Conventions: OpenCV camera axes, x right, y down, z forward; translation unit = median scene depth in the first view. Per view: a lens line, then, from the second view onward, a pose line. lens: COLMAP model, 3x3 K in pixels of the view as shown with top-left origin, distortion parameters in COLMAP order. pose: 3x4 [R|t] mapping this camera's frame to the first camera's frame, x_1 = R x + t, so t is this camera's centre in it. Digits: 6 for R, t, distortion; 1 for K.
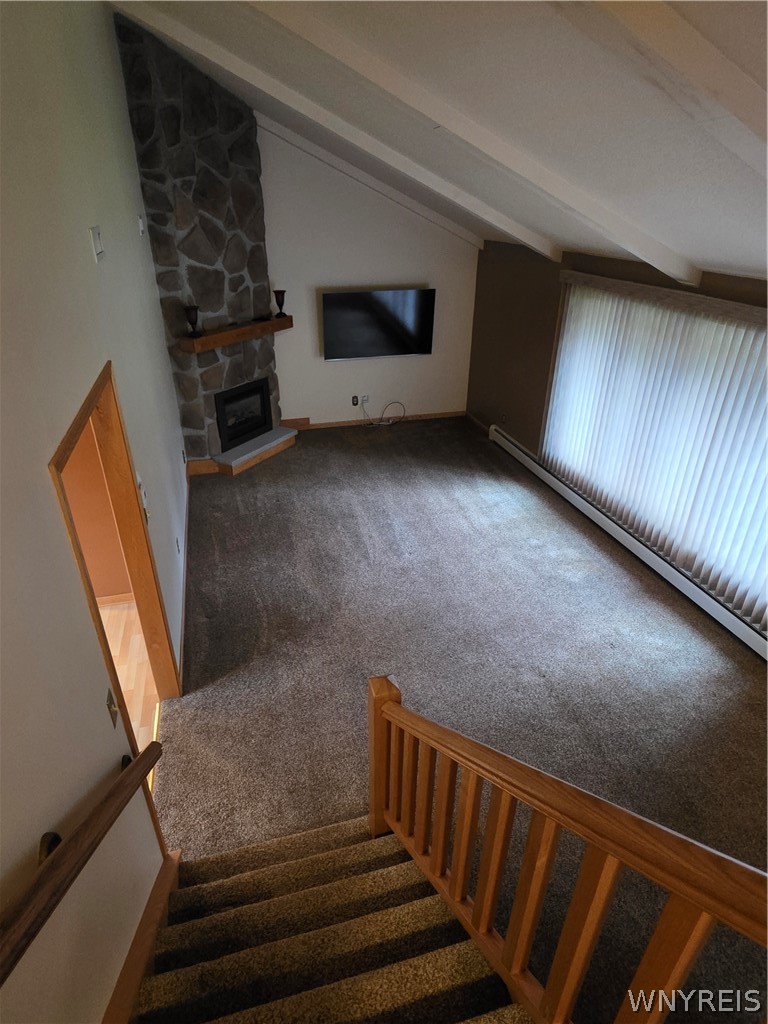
lens RADIAL K [[572.8, 0, 384.0], [0, 572.8, 512.0], [0, 0, 1]] dist [-0.001852, 0.000349]
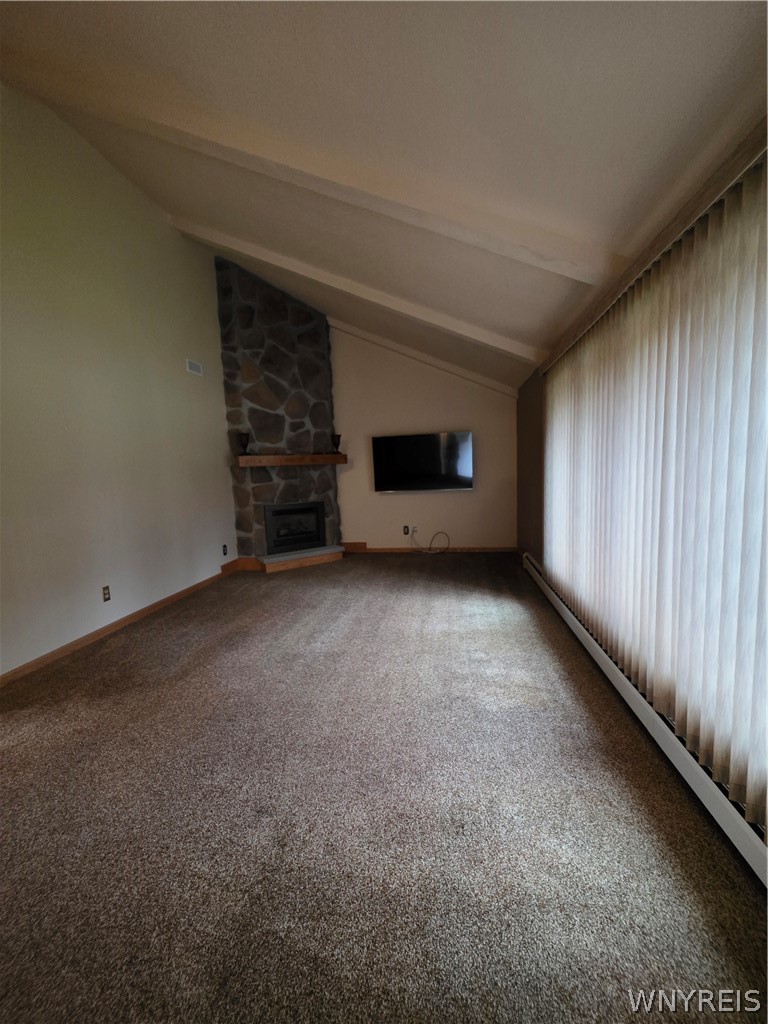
lens RADIAL K [[410.3, 0, 381.2], [0, 410.3, 513.0], [0, 0, 1]] dist [0.001448, 0.000463]
pose [[0.907491, 0.005636, -0.420034, 0.324301], [-0.159067, 0.930061, -0.331187, 0.067850], [0.388790, 0.367363, 0.844918, 0.368205]]
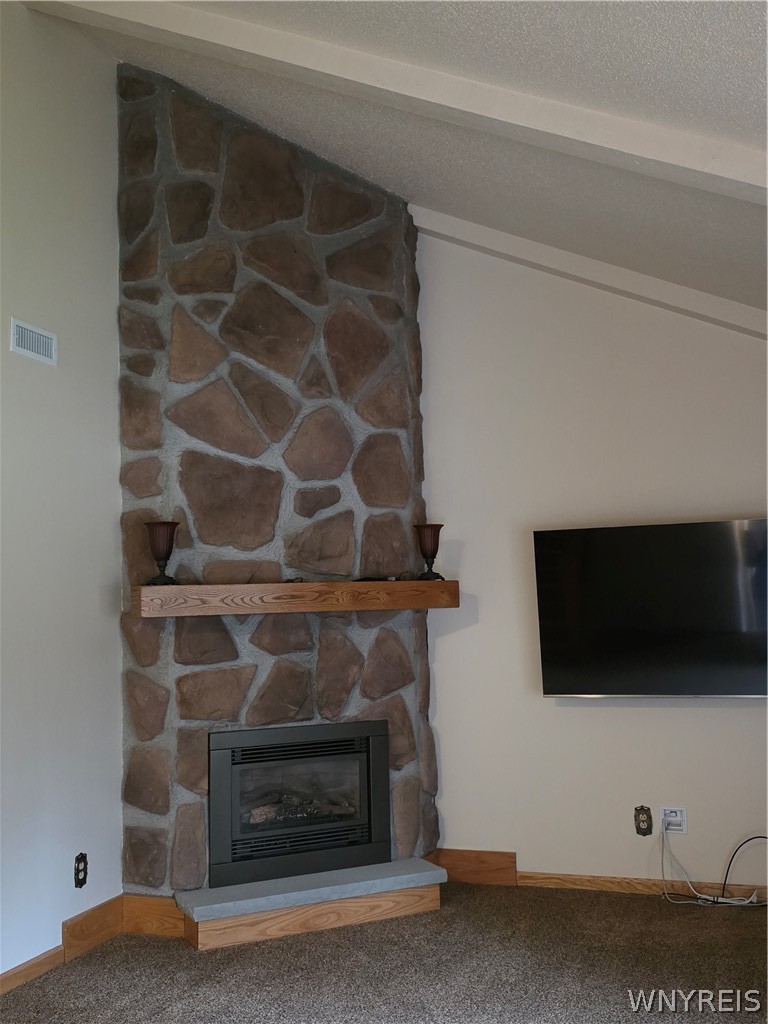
lens RADIAL K [[1028.1, 0, 388.6], [0, 1028.1, 518.9], [0, 0, 1]] dist [0.129061, -0.285789]
pose [[0.824744, -0.074668, -0.560556, 0.260263], [-0.239262, 0.852080, -0.465526, -0.017875], [0.512398, 0.518059, 0.684882, 0.490683]]
